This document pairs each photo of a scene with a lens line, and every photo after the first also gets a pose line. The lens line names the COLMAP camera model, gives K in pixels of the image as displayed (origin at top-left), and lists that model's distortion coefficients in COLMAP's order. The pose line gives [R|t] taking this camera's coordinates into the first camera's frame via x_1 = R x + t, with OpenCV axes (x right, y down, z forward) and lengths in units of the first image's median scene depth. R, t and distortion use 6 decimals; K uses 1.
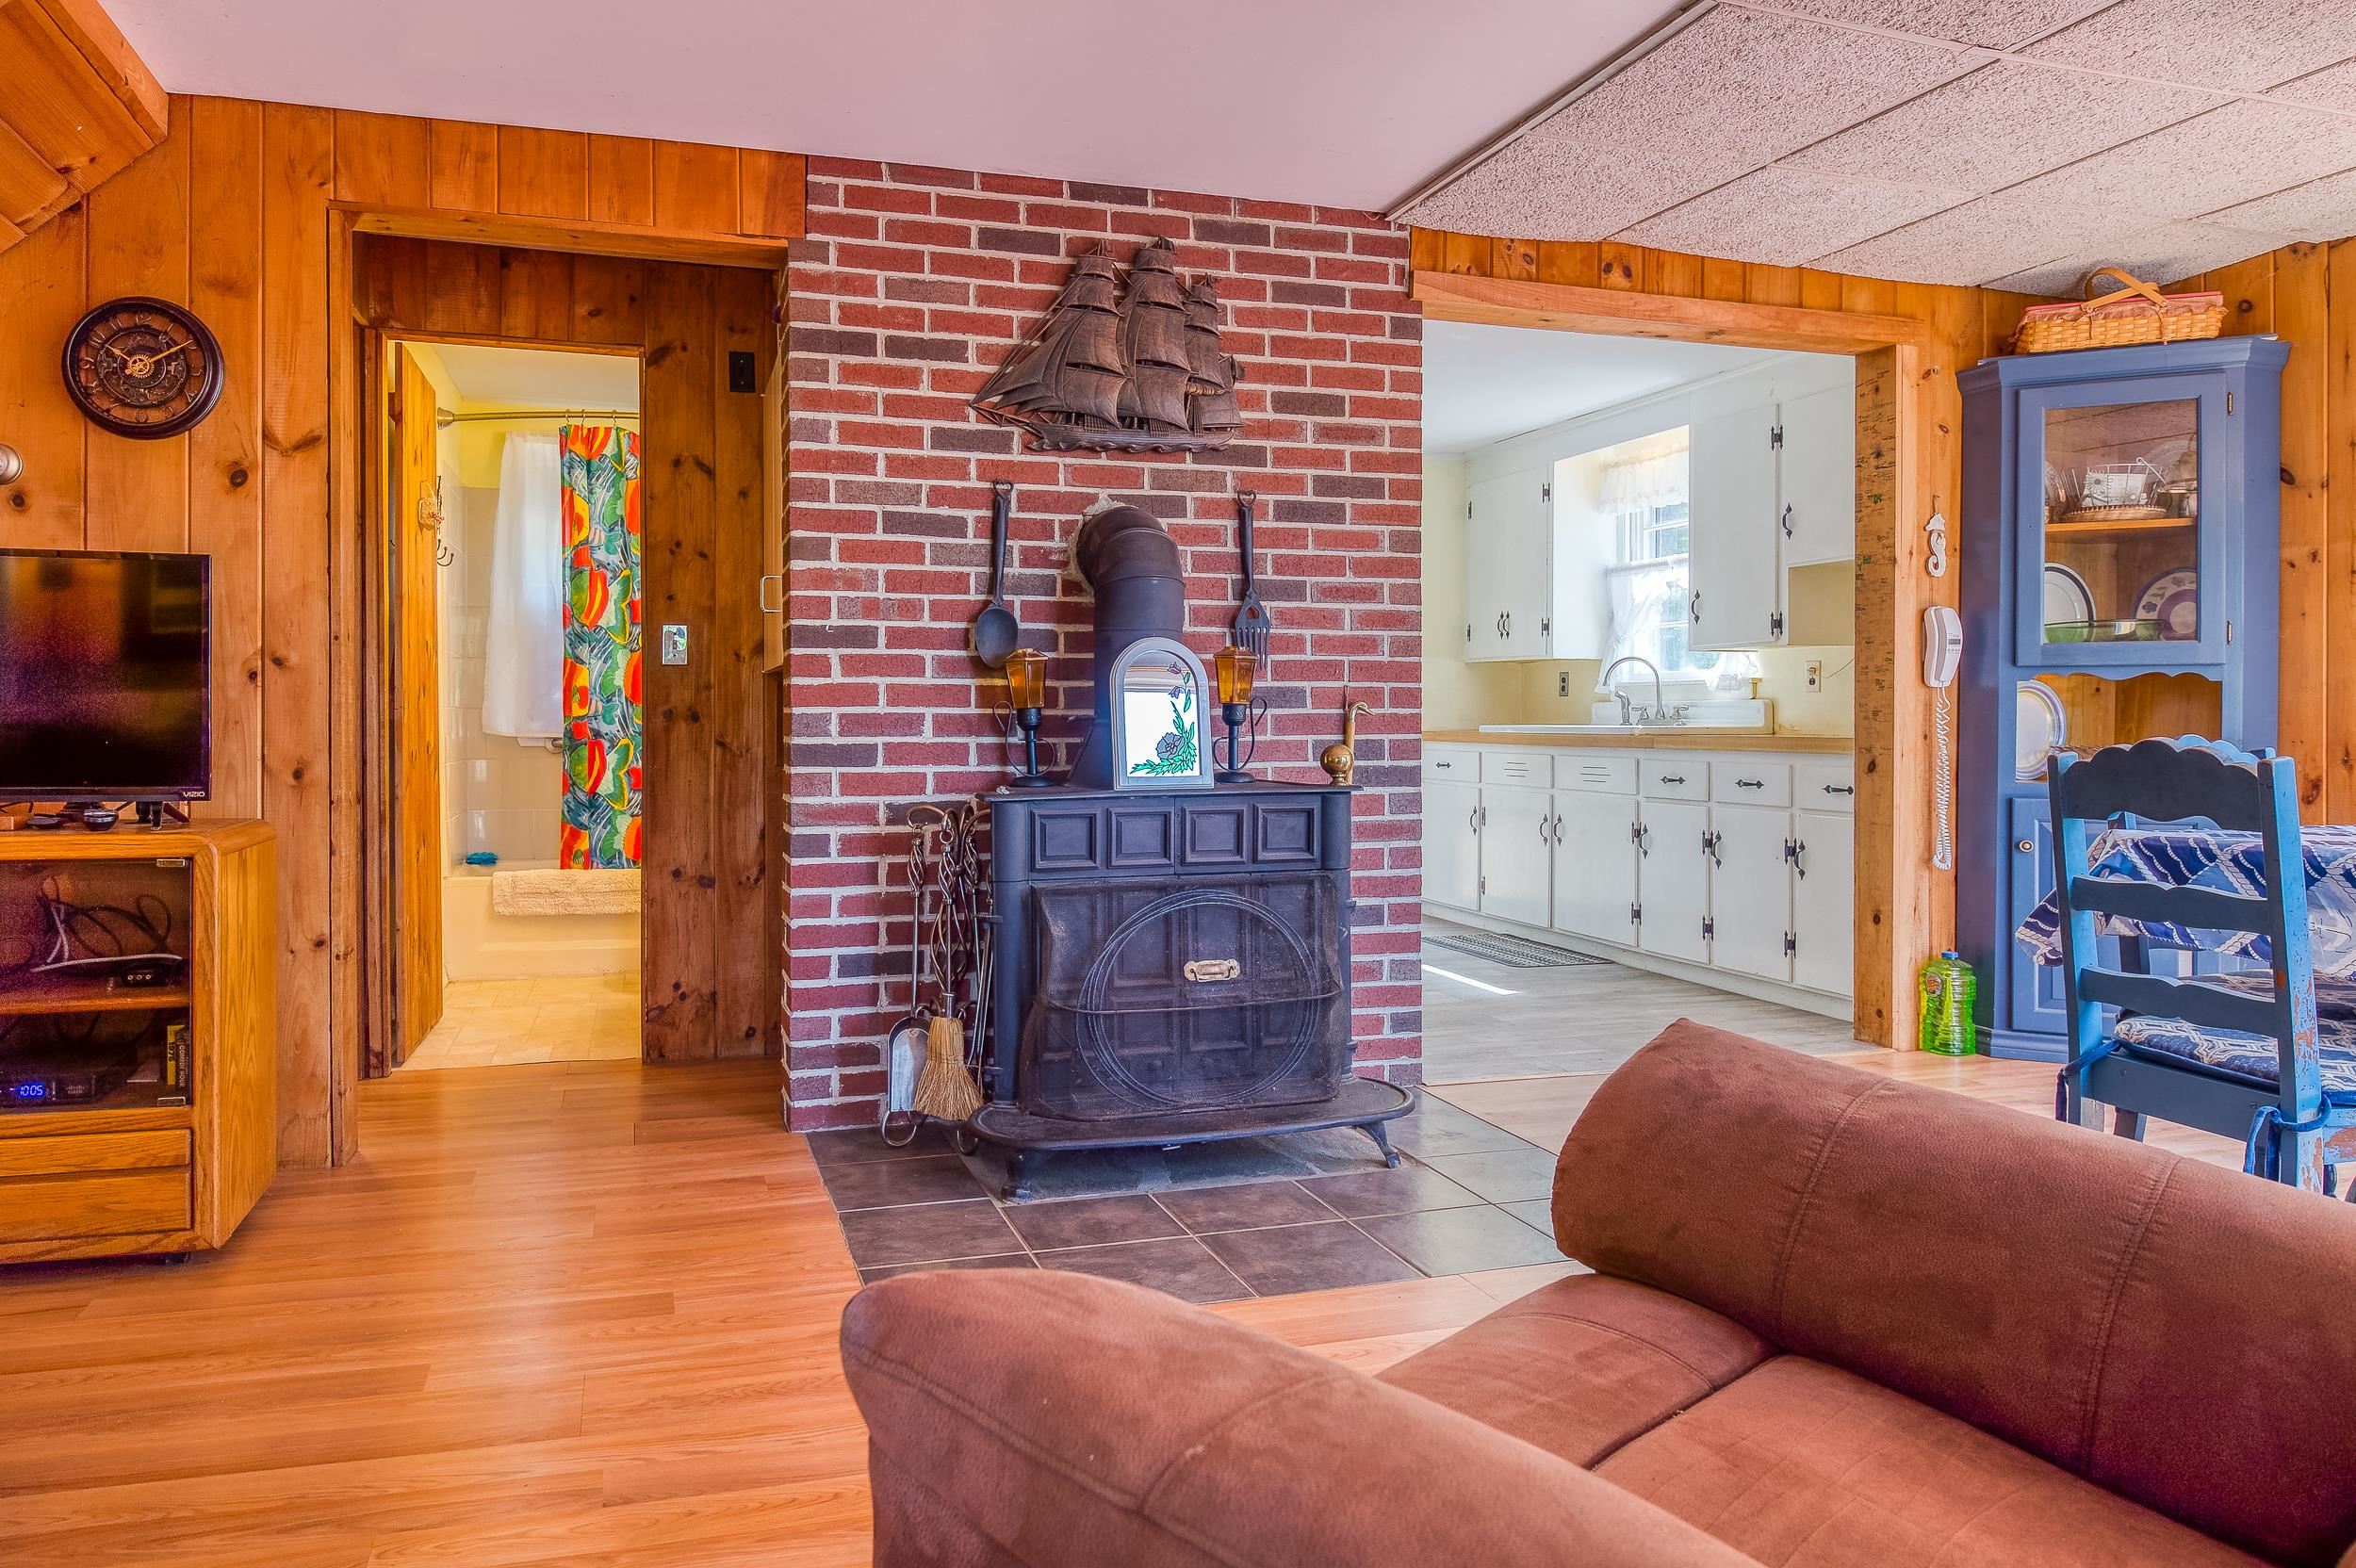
lens RADIAL K [[1459.9, 0, 1097.3], [0, 1459.9, 726.0], [0, 0, 1]] dist [0.008640, -0.010588]
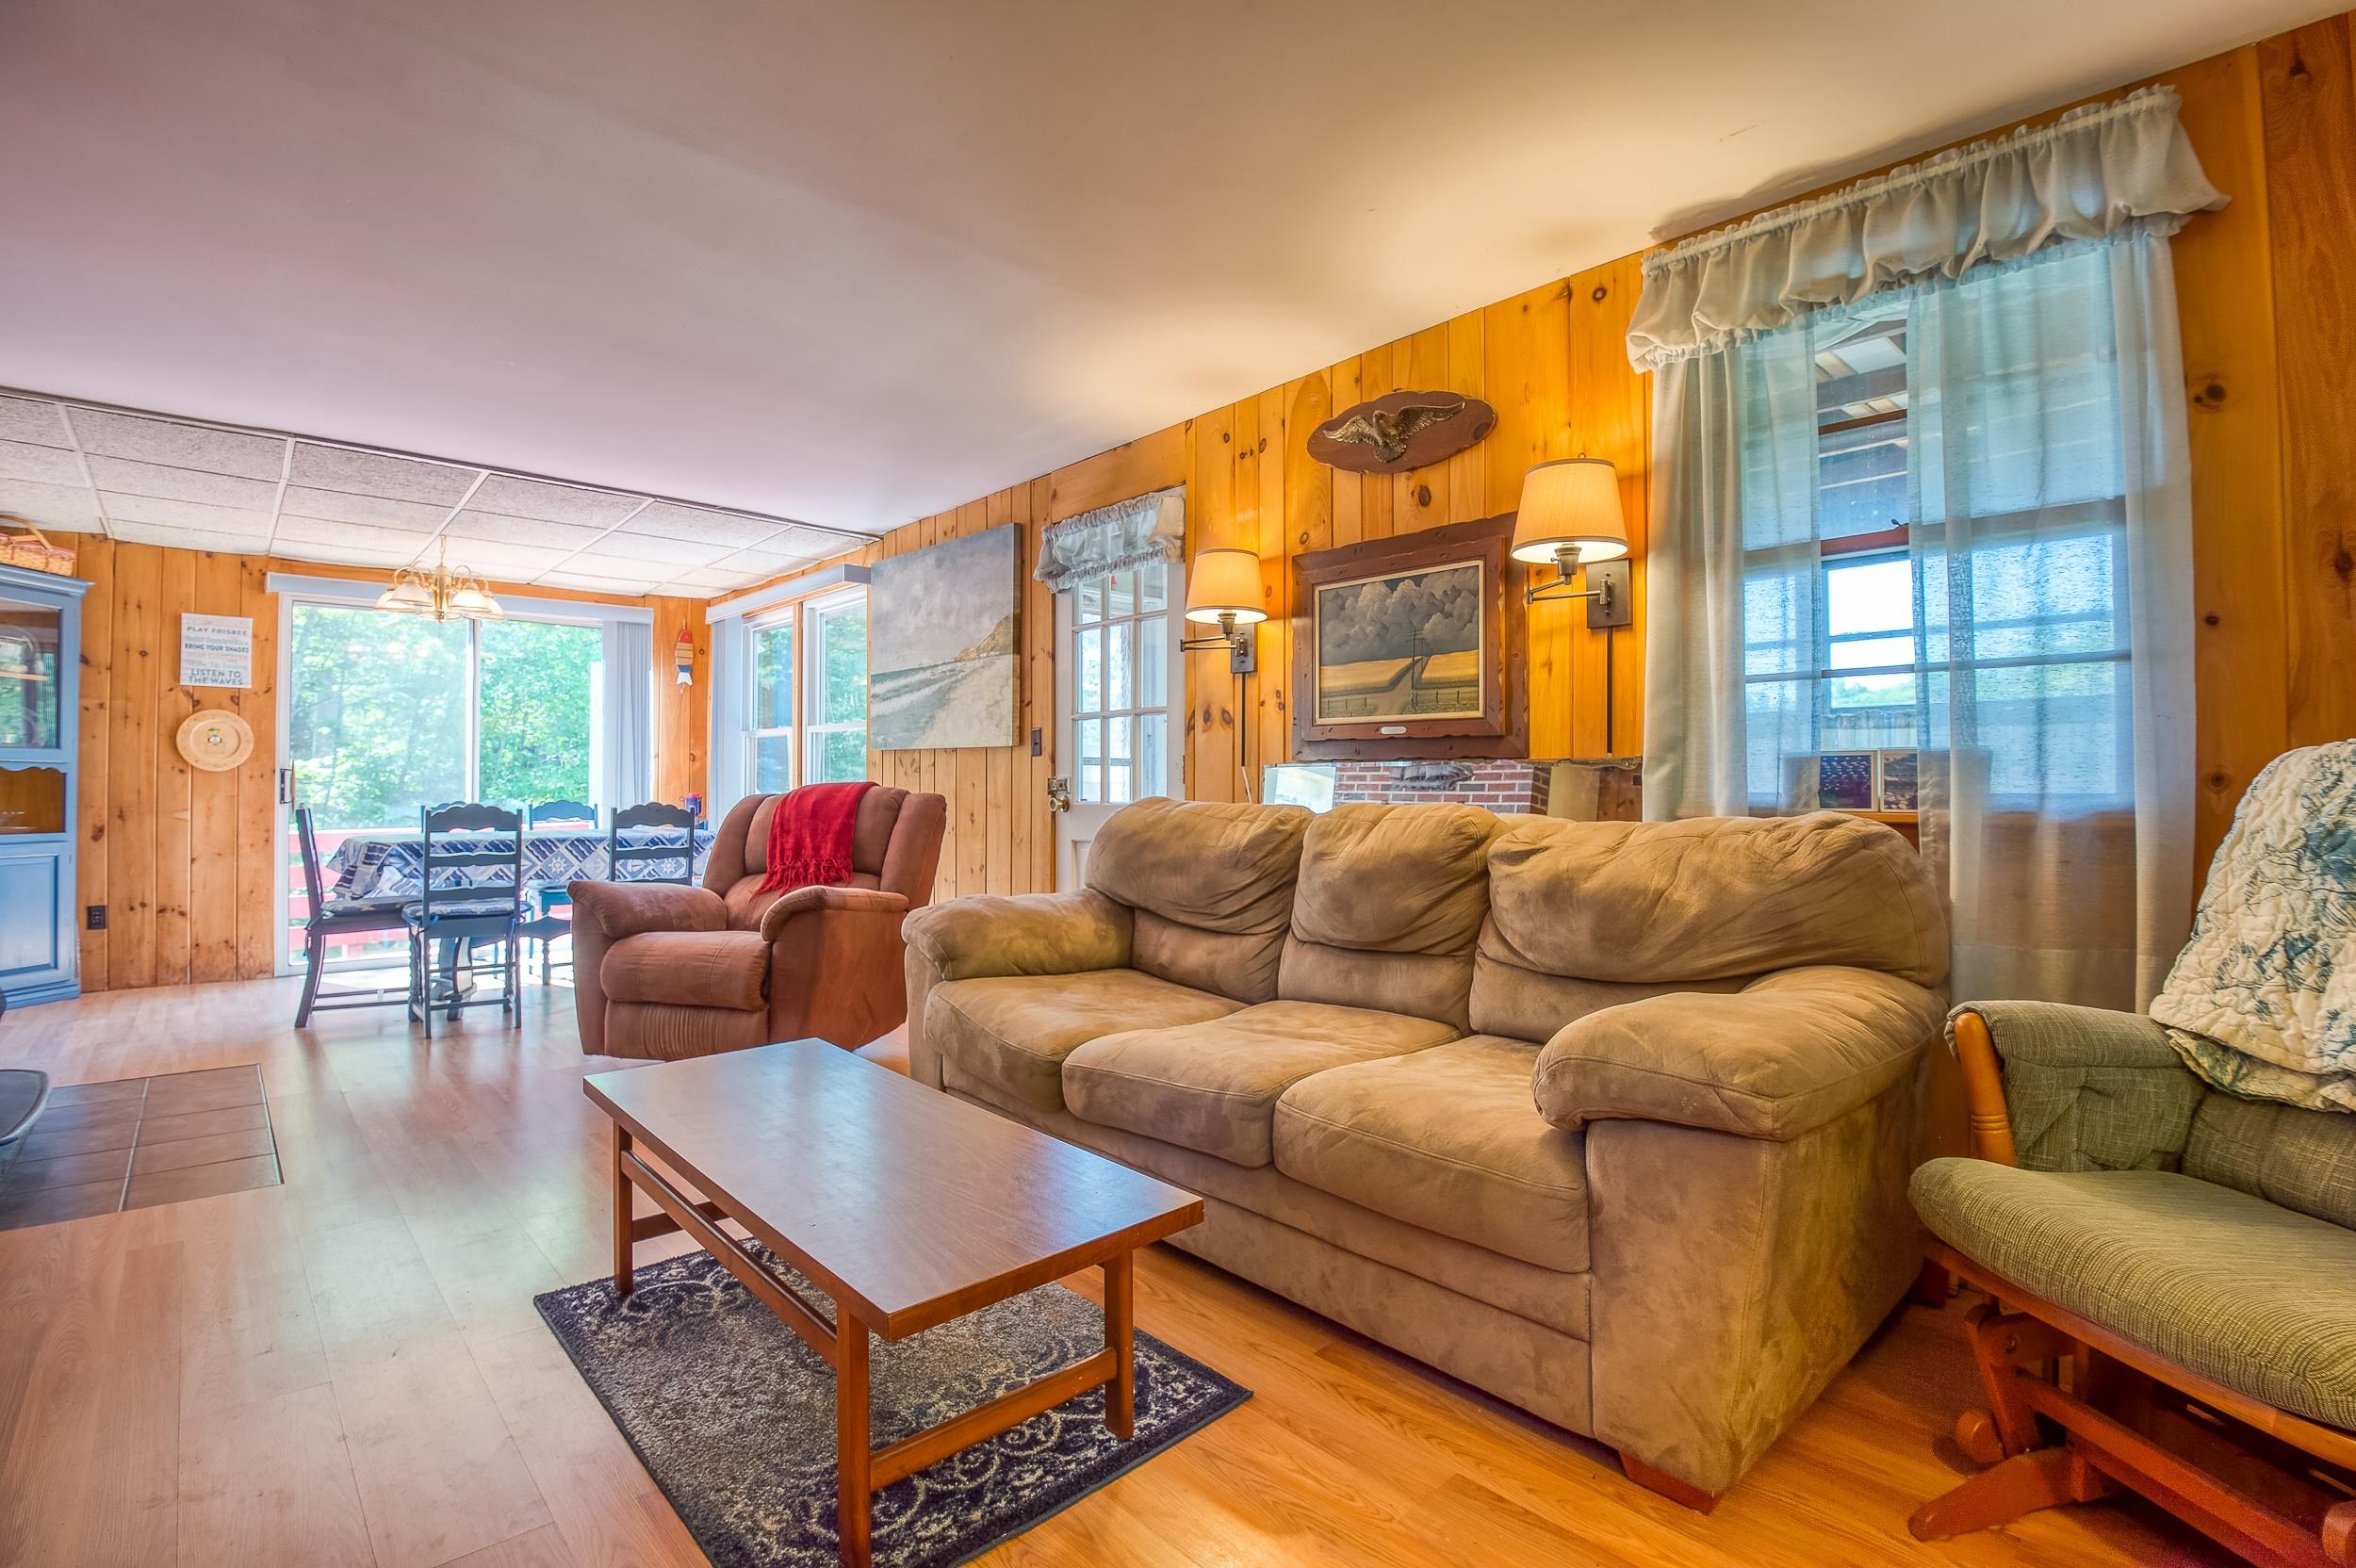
lens RADIAL K [[1080.1, 0, 1170.8], [0, 1080.1, 774.4], [0, 0, 1]] dist [-0.041193, -0.004244]
pose [[-0.457186, 0.010662, 0.889307, -0.948850], [0.006058, 0.999942, -0.008874, -0.009980], [-0.889351, 0.001330, -0.457224, 0.396426]]
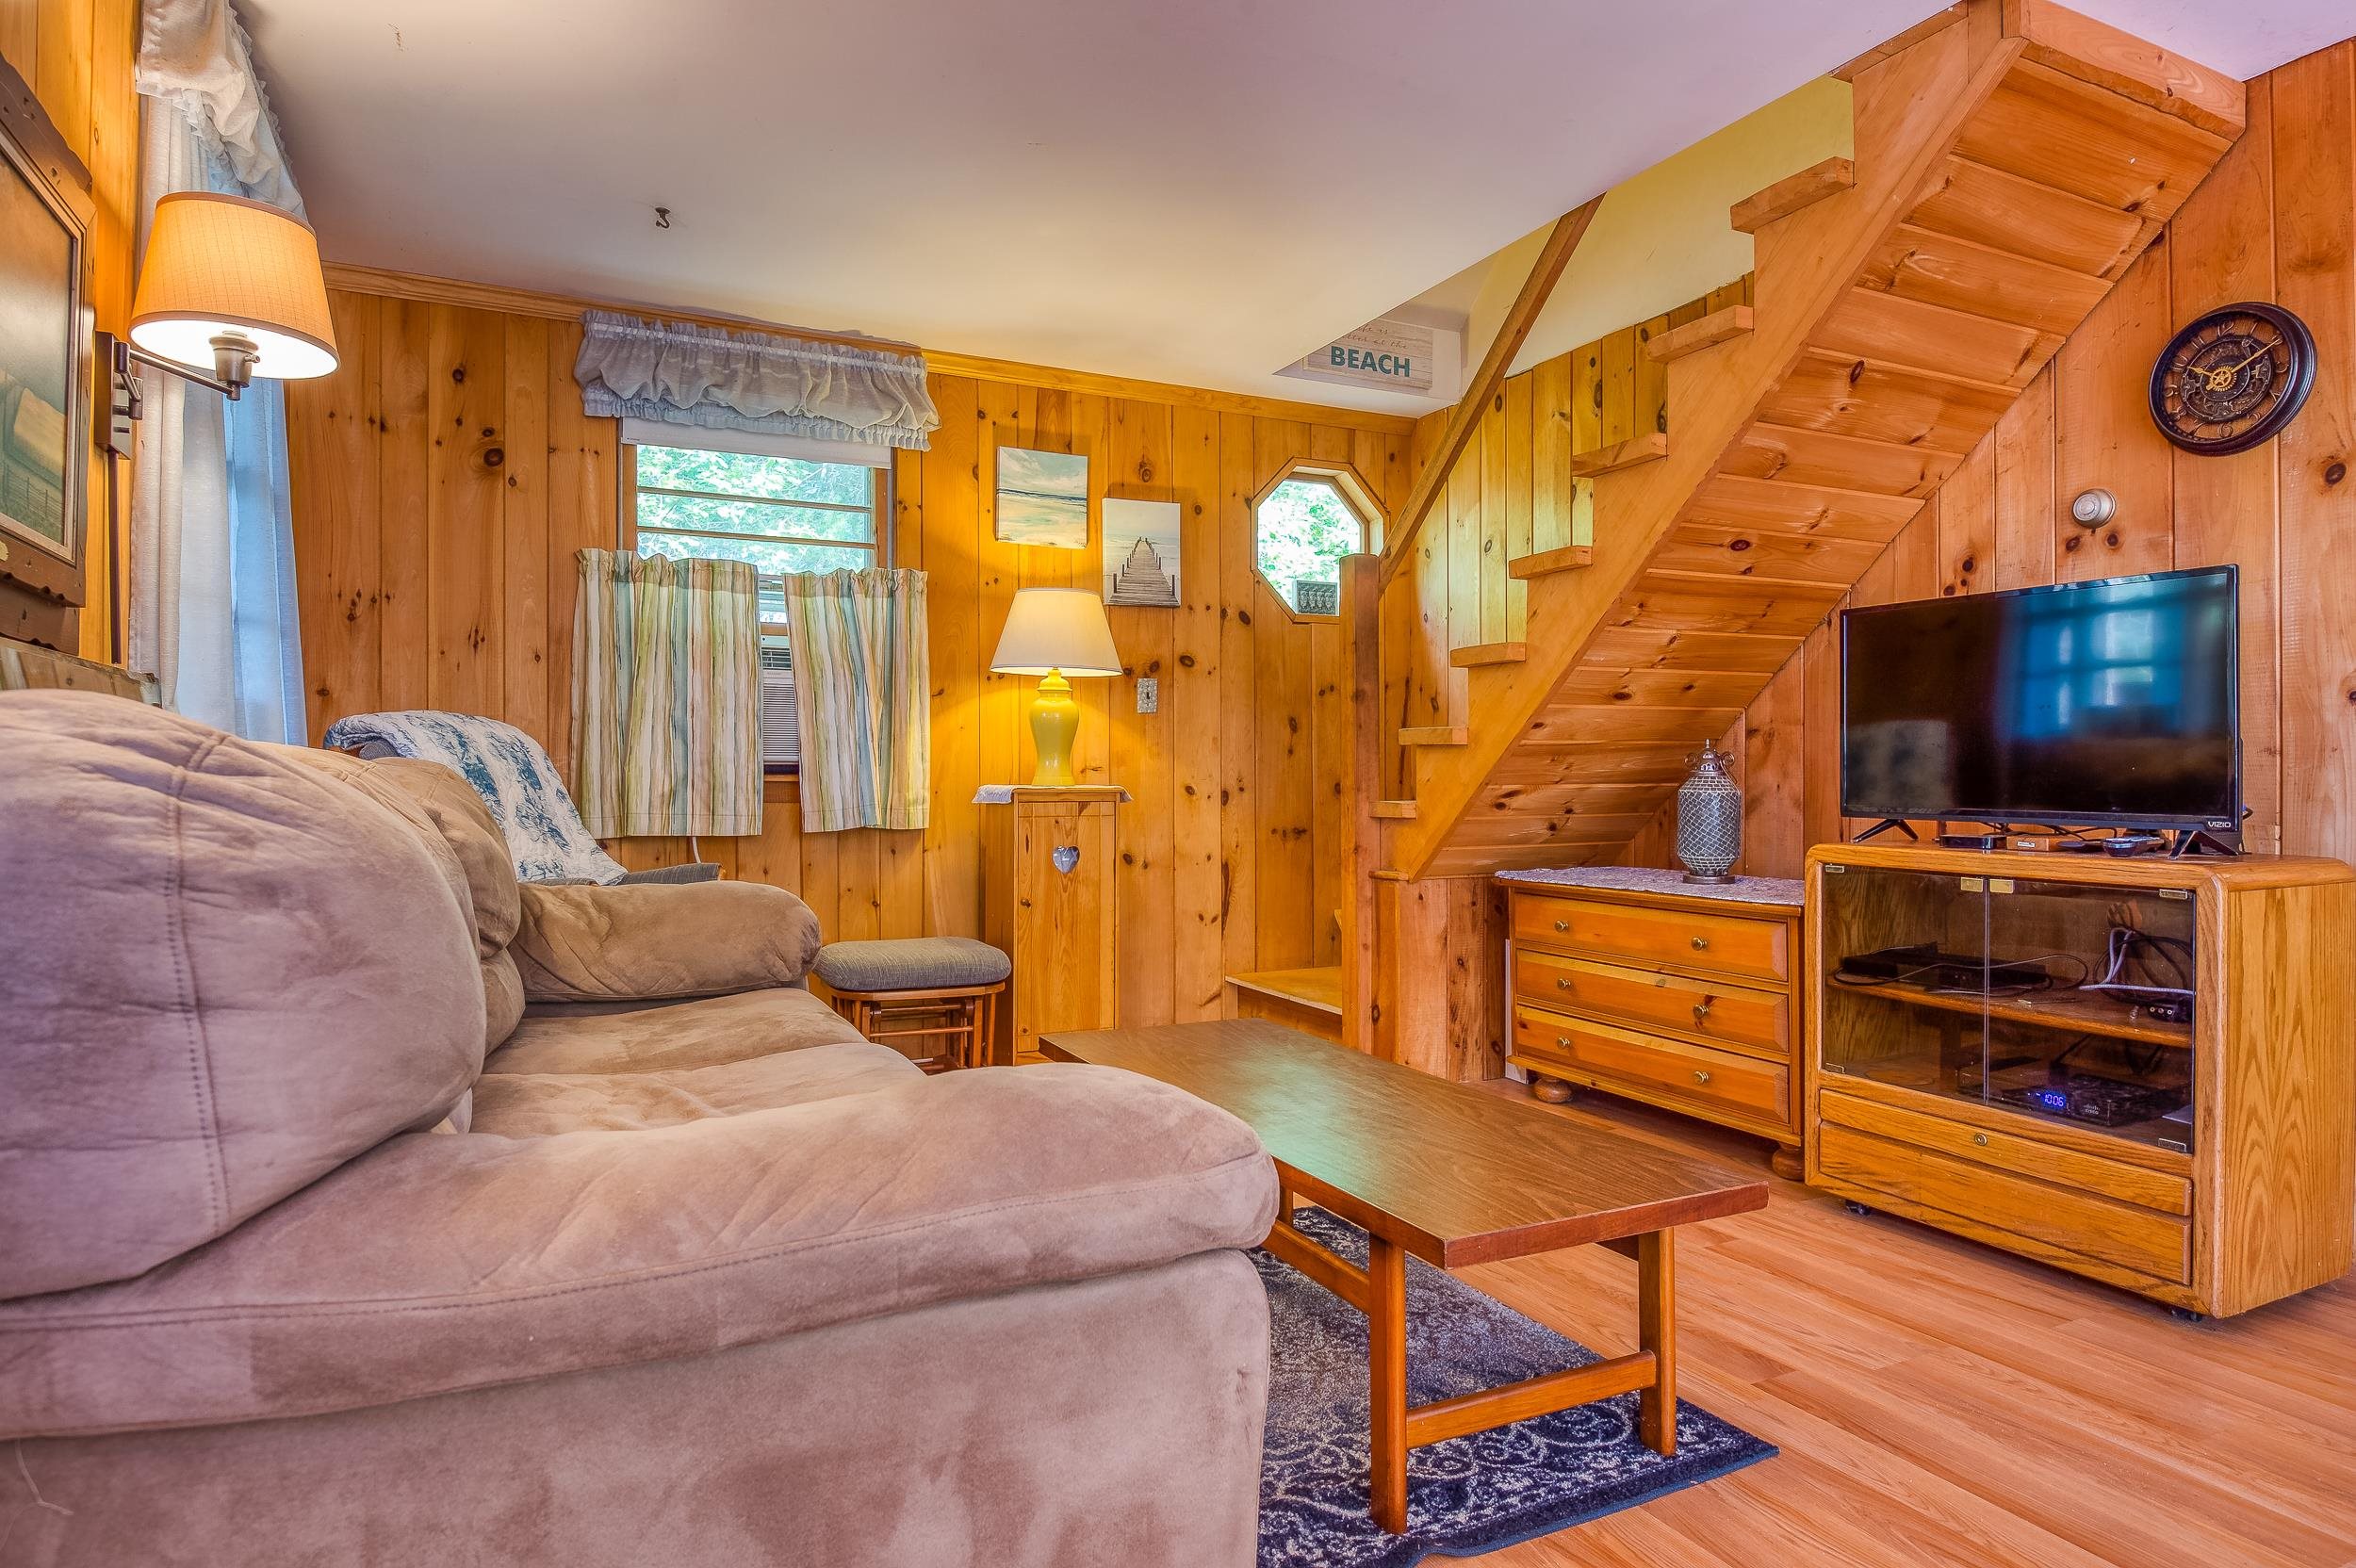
lens RADIAL K [[1384.6, 0, 1185.0], [0, 1384.6, 770.7], [0, 0, 1]] dist [-0.002501, -0.004366]
pose [[0.202394, -0.000207, -0.979304, 0.090207], [-0.001126, 0.999999, -0.000444, 0.011340], [0.979304, 0.001192, 0.202394, 0.147549]]
